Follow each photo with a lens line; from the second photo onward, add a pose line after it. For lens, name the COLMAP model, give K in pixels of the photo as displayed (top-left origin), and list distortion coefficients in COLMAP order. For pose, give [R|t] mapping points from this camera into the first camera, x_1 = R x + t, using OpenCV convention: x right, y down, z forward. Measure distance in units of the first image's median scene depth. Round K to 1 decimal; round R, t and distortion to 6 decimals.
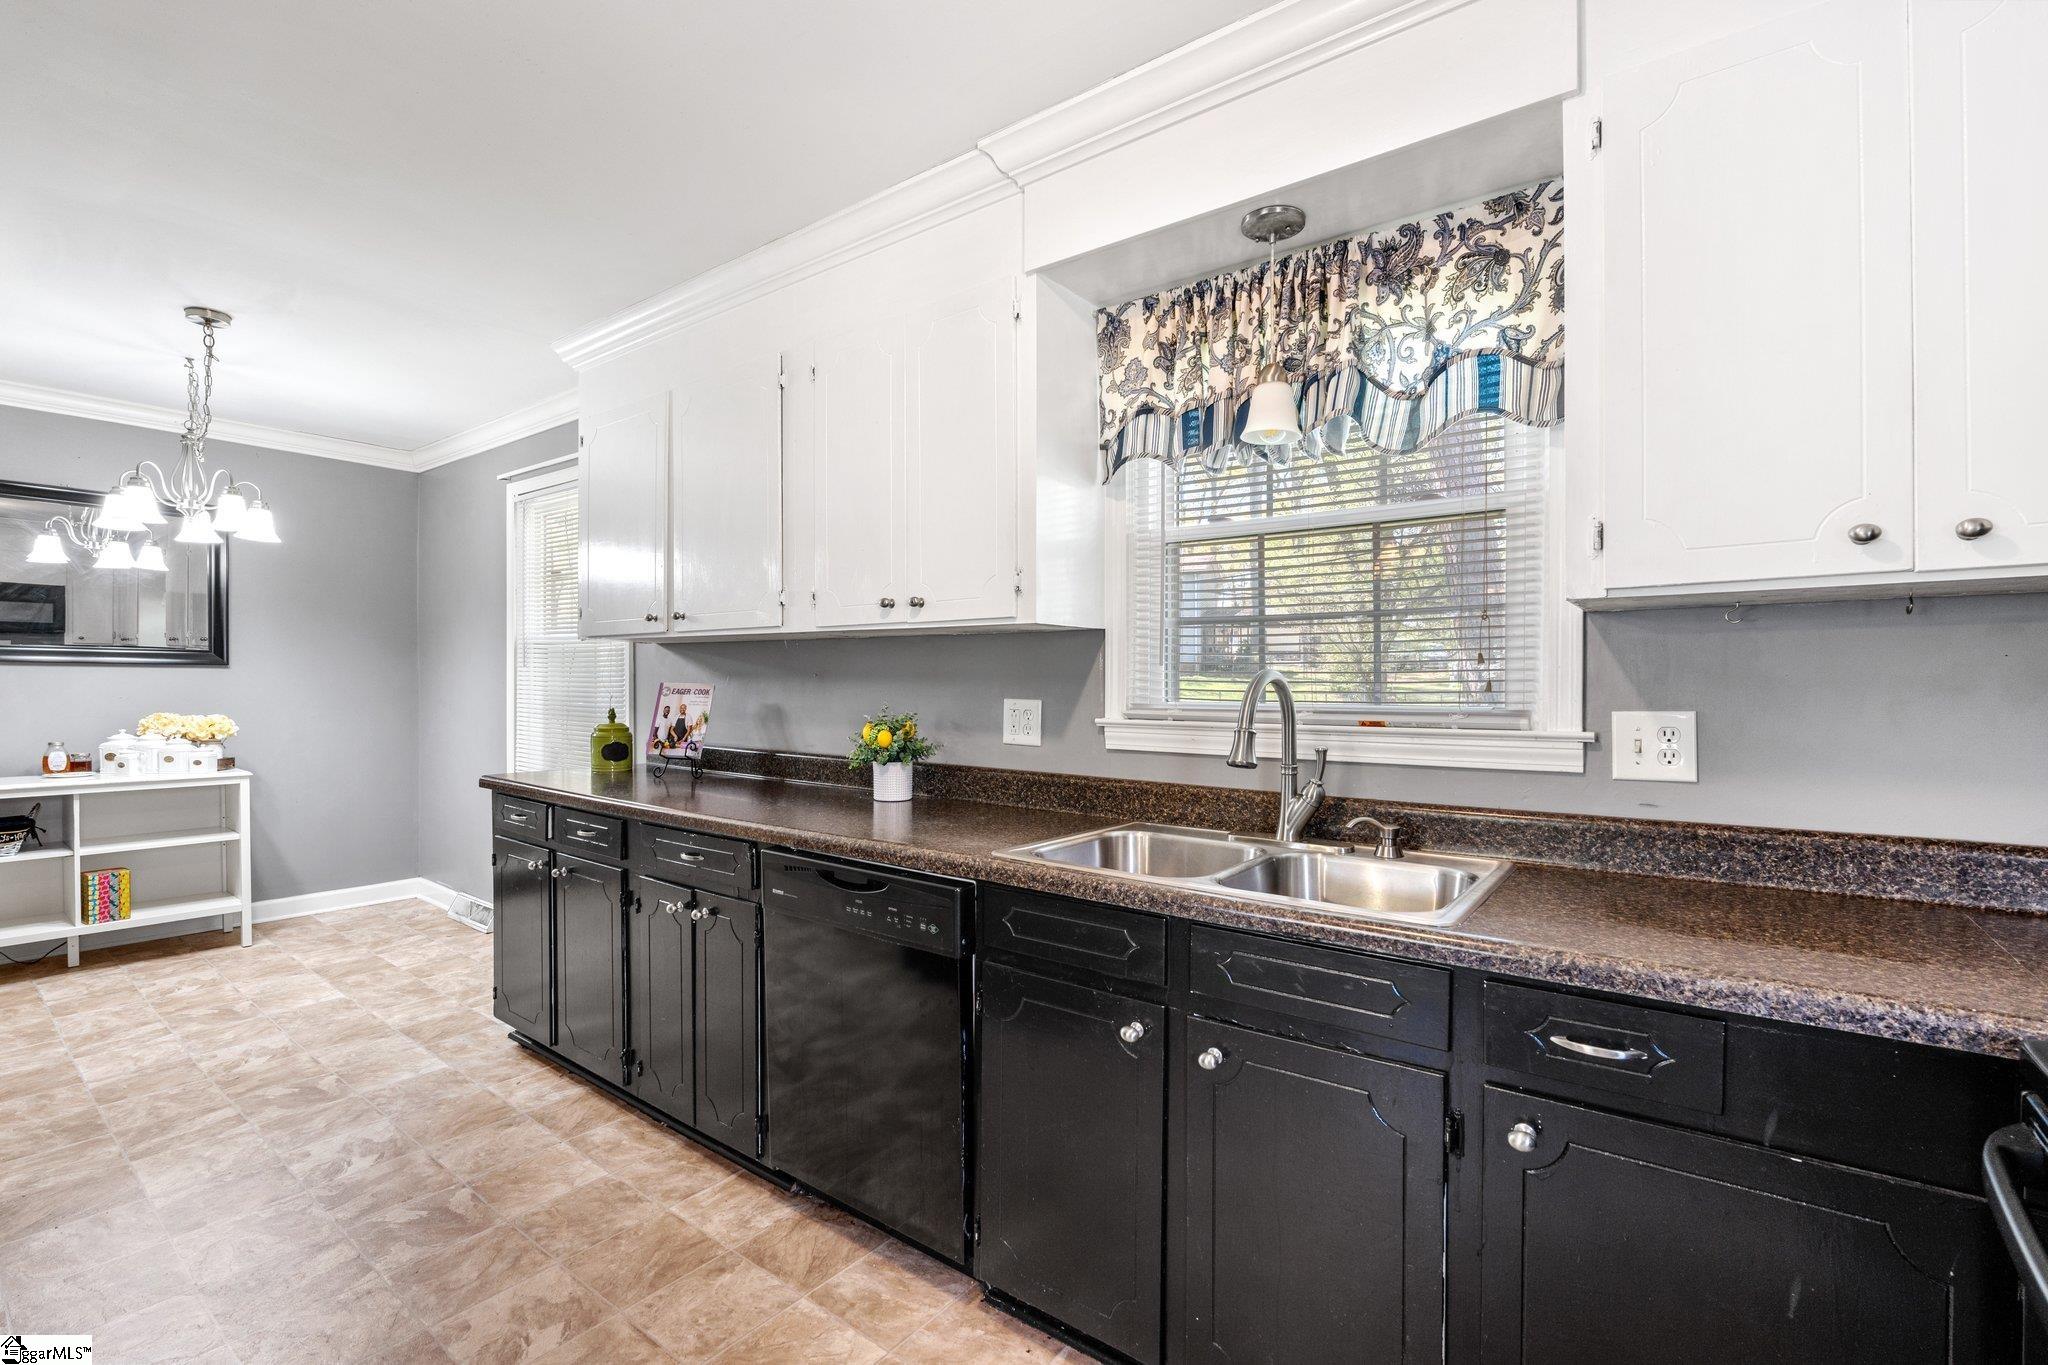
lens RADIAL K [[919.4, 0, 1036.9], [0, 919.4, 677.3], [0, 0, 1]] dist [-0.017633, 0.003700]
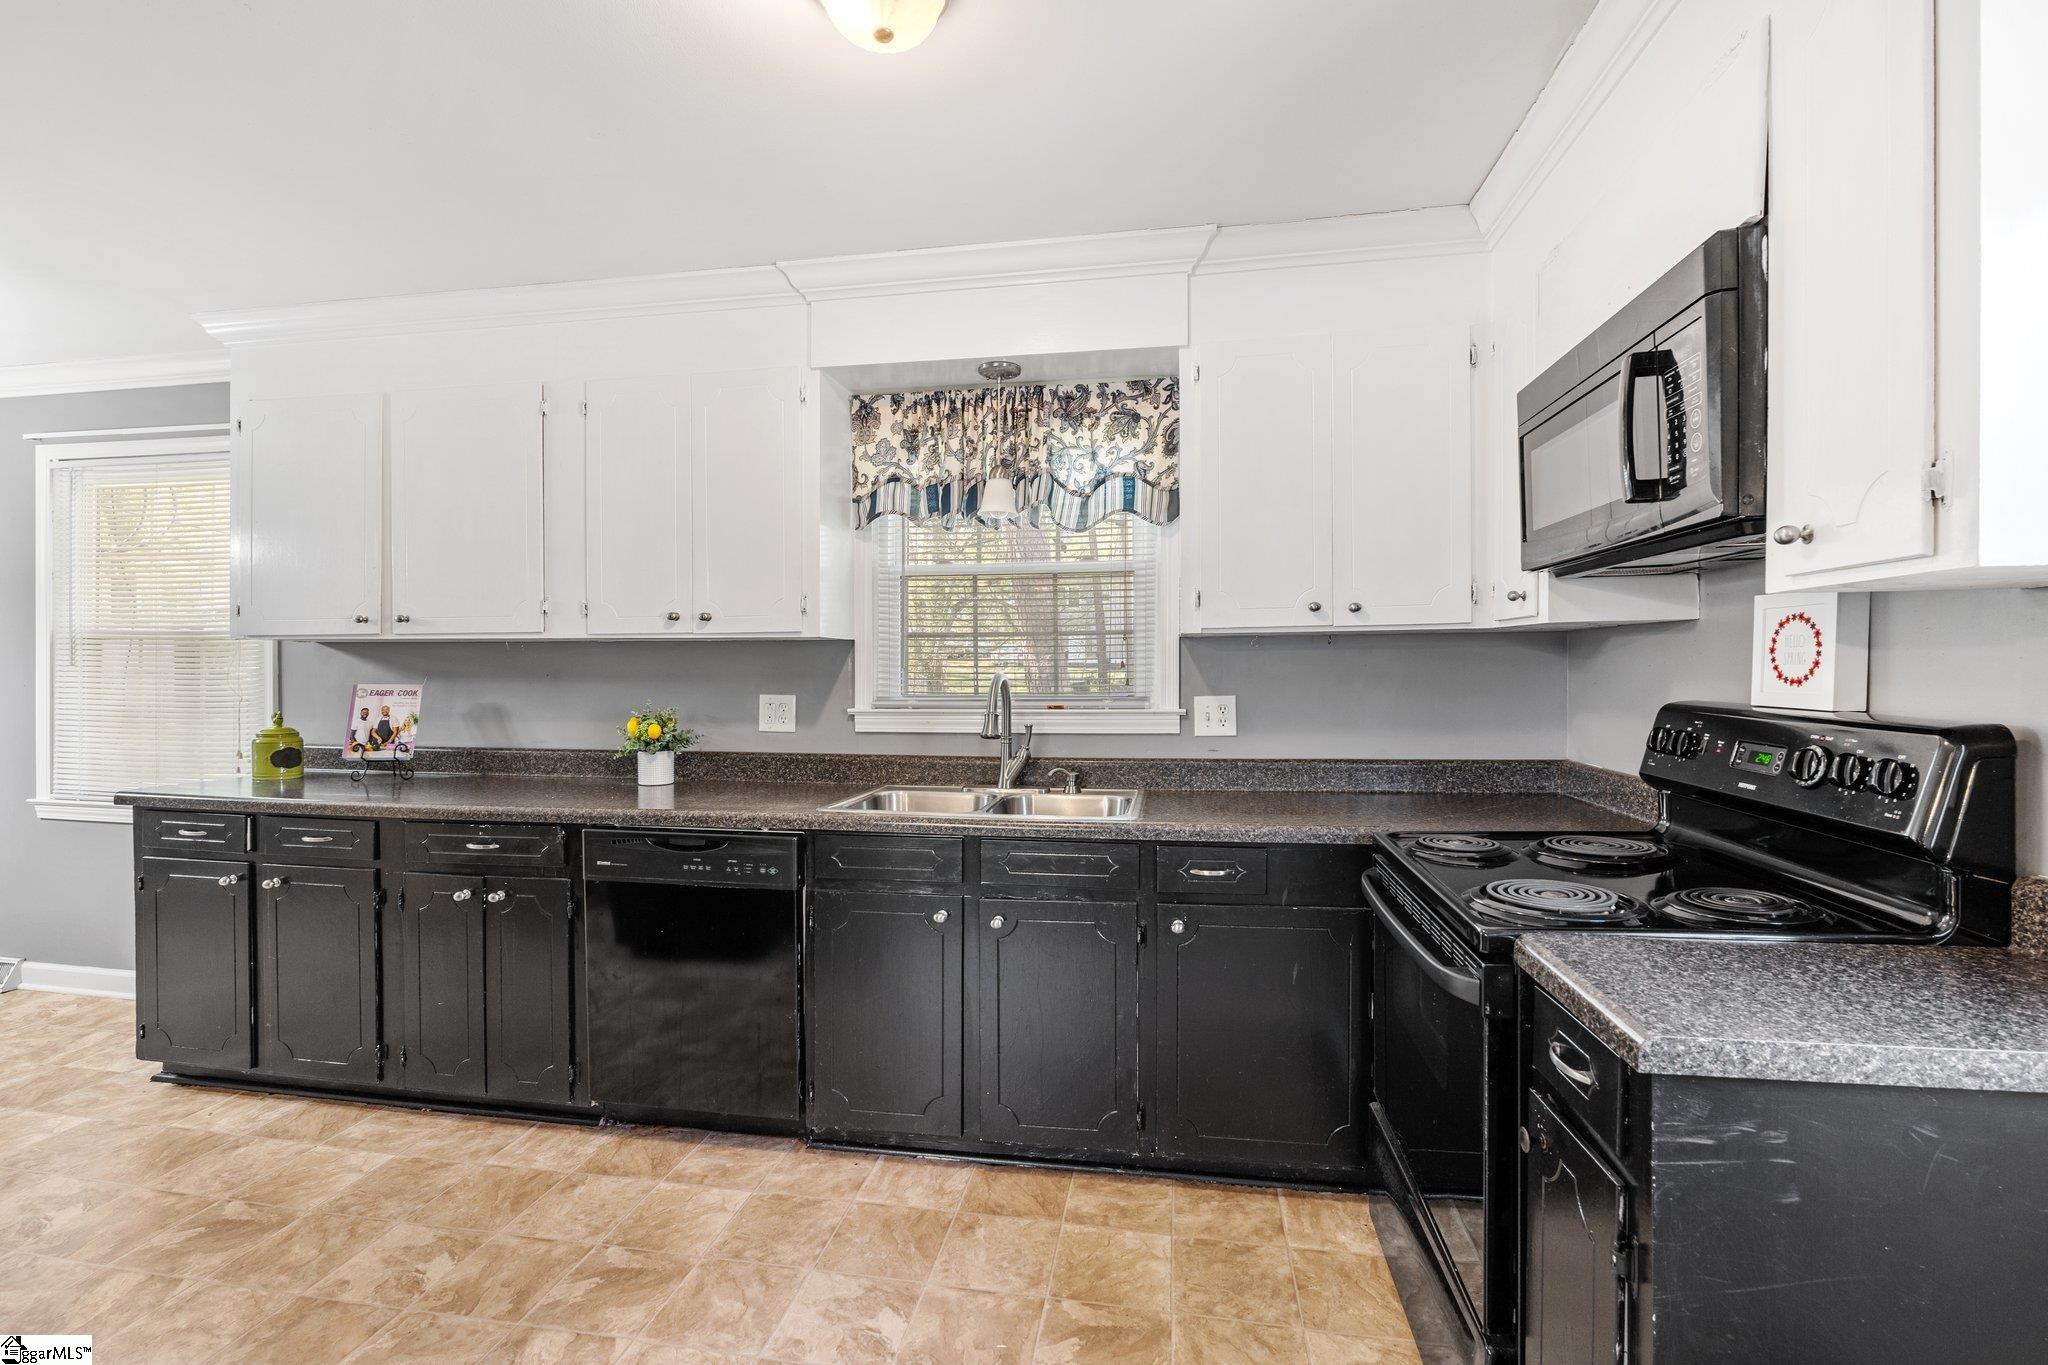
lens RADIAL K [[919.4, 0, 1035.8], [0, 919.4, 664.4], [0, 0, 1]] dist [-0.017633, 0.003700]
pose [[0.887434, -0.005285, 0.460904, -0.334381], [0.004787, 0.999986, 0.002250, -0.022111], [-0.460910, 0.000210, 0.887447, -0.303536]]
